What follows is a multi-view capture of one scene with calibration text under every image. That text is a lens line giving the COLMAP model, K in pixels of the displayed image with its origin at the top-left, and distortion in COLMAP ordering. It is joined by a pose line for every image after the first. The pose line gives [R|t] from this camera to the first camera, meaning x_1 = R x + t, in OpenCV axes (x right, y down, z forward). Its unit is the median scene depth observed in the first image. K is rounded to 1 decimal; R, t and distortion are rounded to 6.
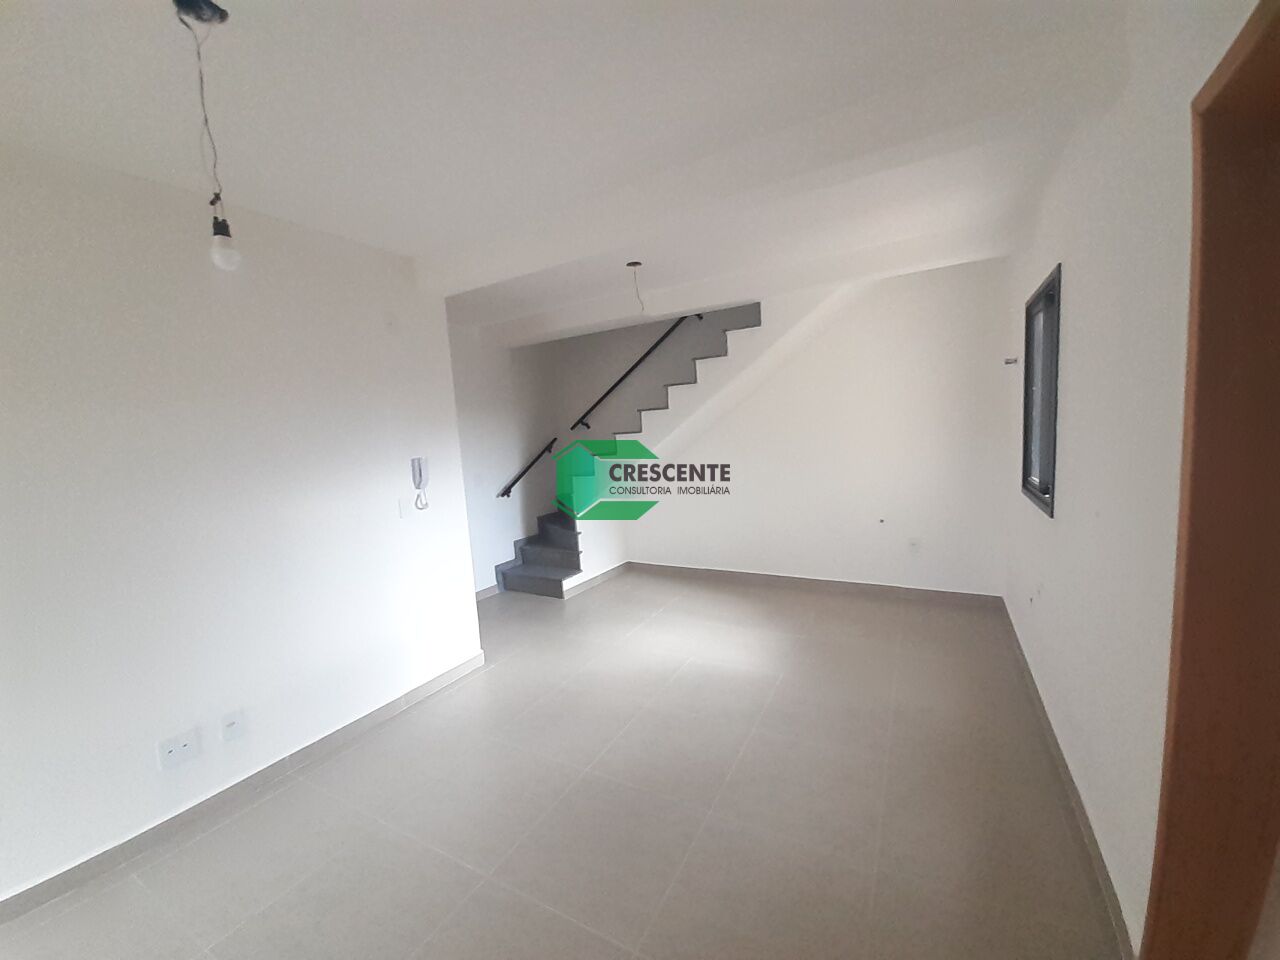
lens RADIAL K [[500.0, 0, 642.9], [0, 500.0, 482.1], [0, 0, 1]] dist [0.025809, -0.018154]
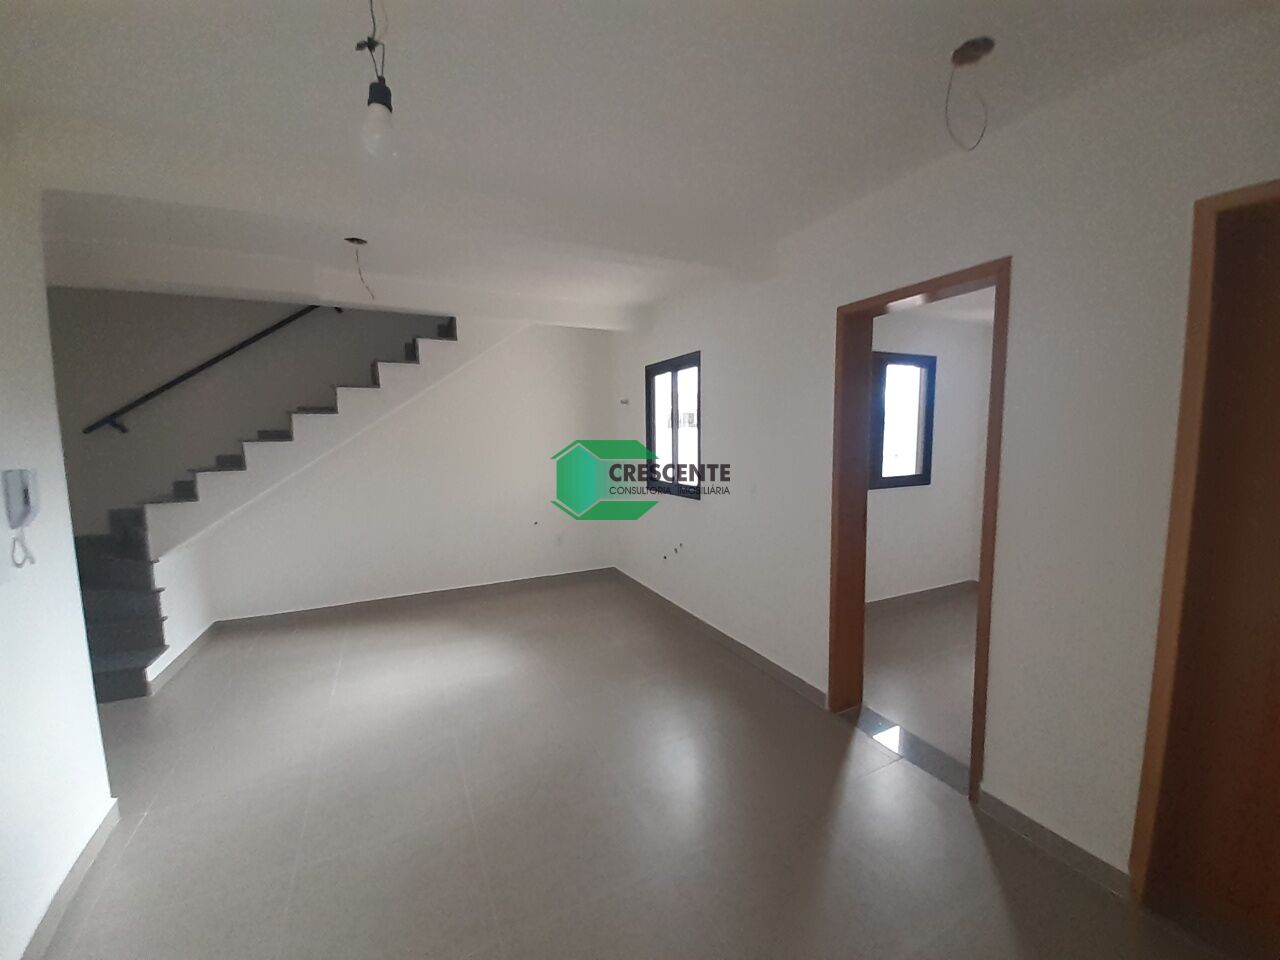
lens RADIAL K [[500.0, 0, 642.9], [0, 500.0, 482.1], [0, 0, 1]] dist [0.025809, -0.018154]
pose [[0.577085, -0.028870, 0.816173, -0.359115], [0.066539, 0.997715, -0.011756, 0.012227], [-0.813969, 0.061092, 0.577688, 0.109451]]
